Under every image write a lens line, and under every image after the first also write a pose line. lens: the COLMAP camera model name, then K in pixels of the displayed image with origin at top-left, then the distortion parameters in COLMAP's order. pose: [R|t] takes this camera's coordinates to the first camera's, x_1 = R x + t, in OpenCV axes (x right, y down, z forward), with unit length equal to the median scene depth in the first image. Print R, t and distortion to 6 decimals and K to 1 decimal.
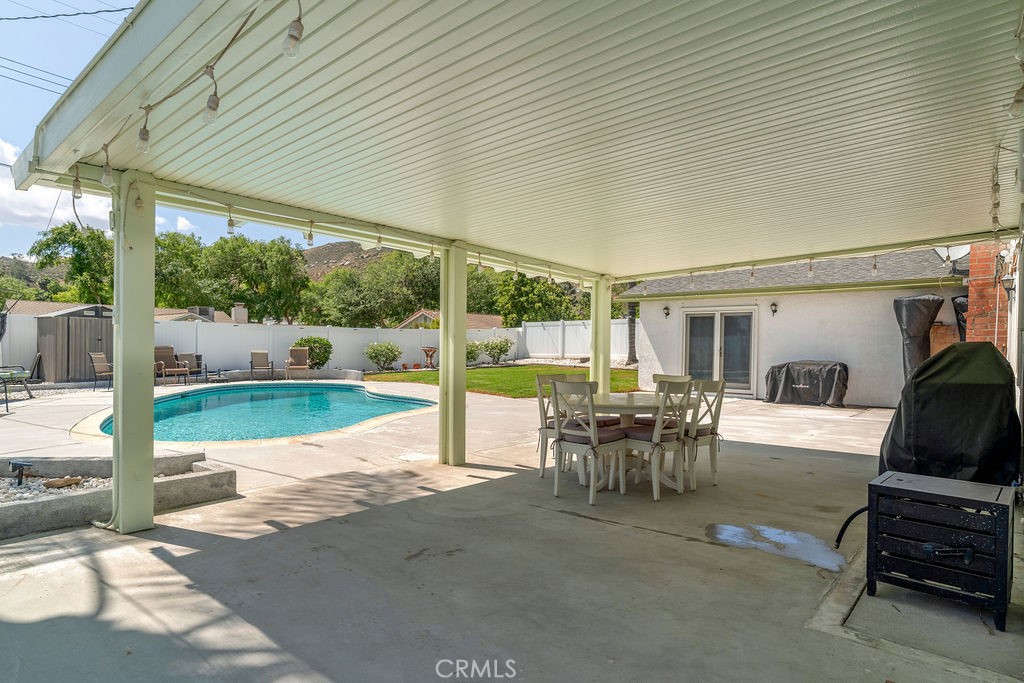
lens RADIAL K [[558.0, 0, 515.0], [0, 558.0, 362.2], [0, 0, 1]] dist [0.003390, 0.000885]
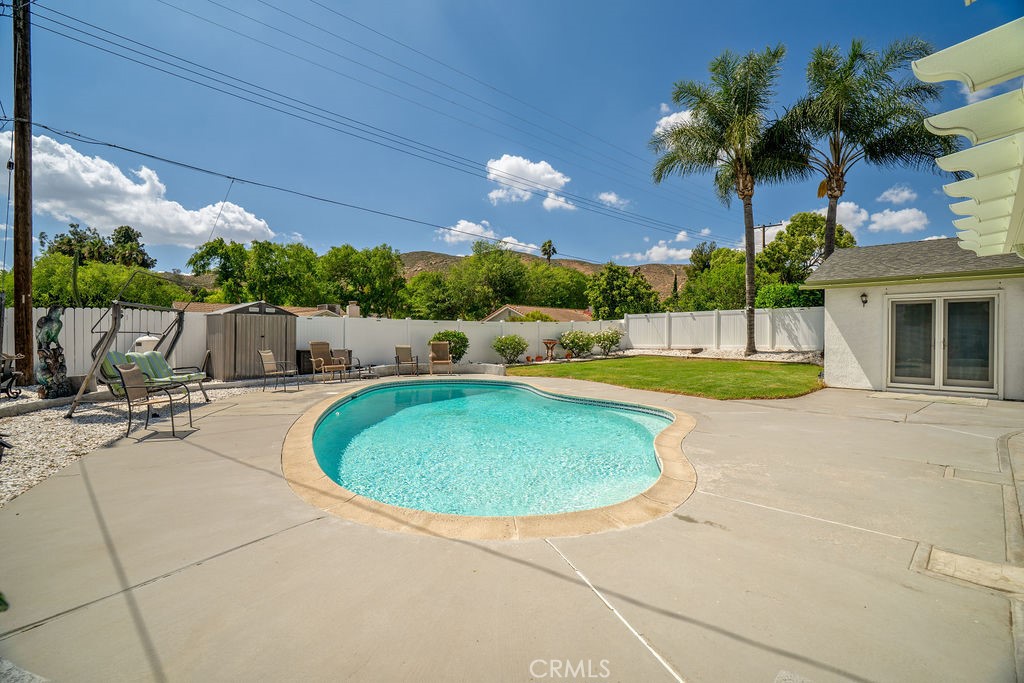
lens RADIAL K [[473.4, 0, 512.0], [0, 473.4, 341.5], [0, 0, 1]] dist [-0.040078, 0.000759]
pose [[0.995182, -0.007831, -0.097733, -0.111409], [0.006064, 0.999813, -0.018358, -0.006507], [0.097858, 0.017677, 0.995043, 0.109018]]
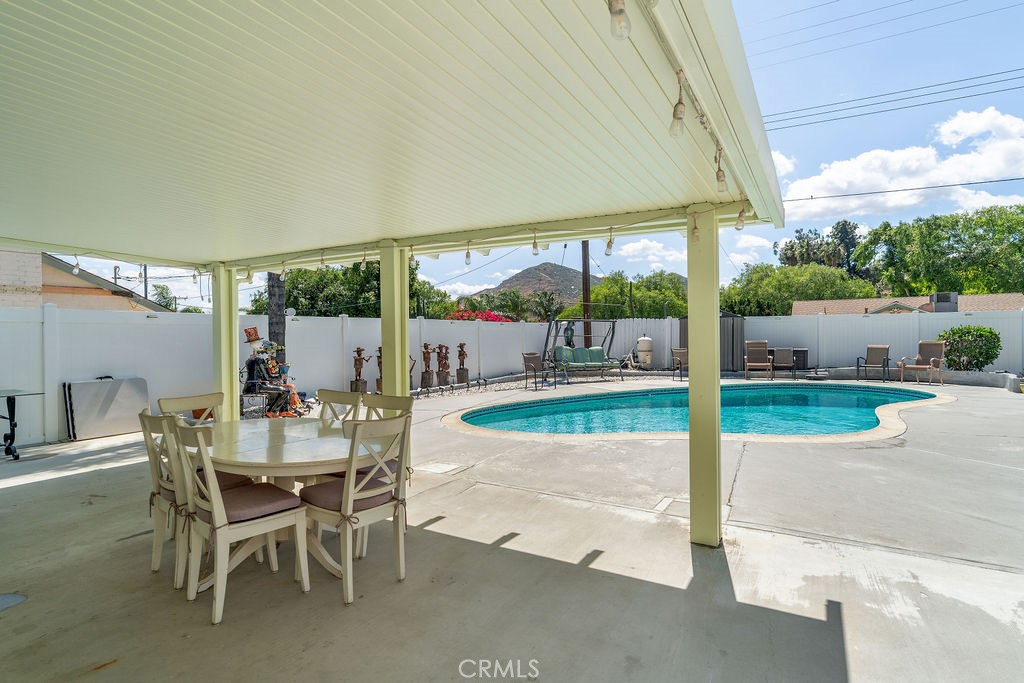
lens RADIAL K [[538.6, 0, 512.0], [0, 538.6, 341.5], [0, 0, 1]] dist [0.003840, -0.000047]
pose [[0.175983, -0.004799, -0.984382, 0.151135], [-0.013447, 0.999883, -0.007279, -0.007742], [0.984301, 0.014518, 0.175898, 0.191592]]
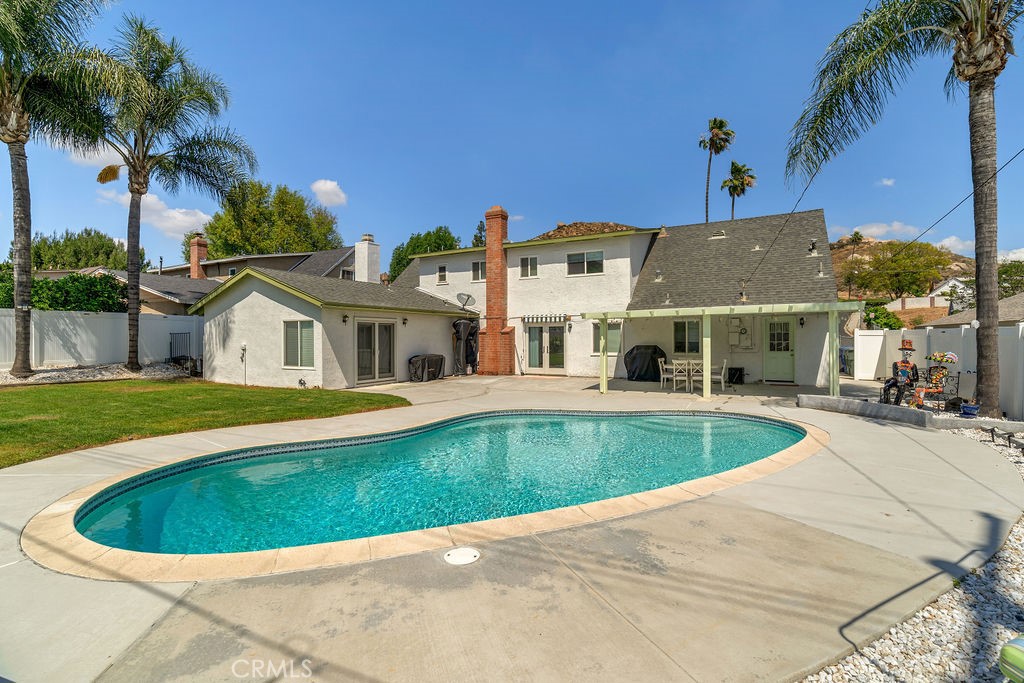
lens RADIAL K [[473.4, 0, 508.2], [0, 473.4, 332.5], [0, 0, 1]] dist [0.000313, 0.000350]
pose [[-0.185052, -0.002314, 0.982726, -0.389802], [0.030731, 0.999495, 0.008140, -0.030962], [-0.982248, 0.031706, -0.184887, 0.433719]]
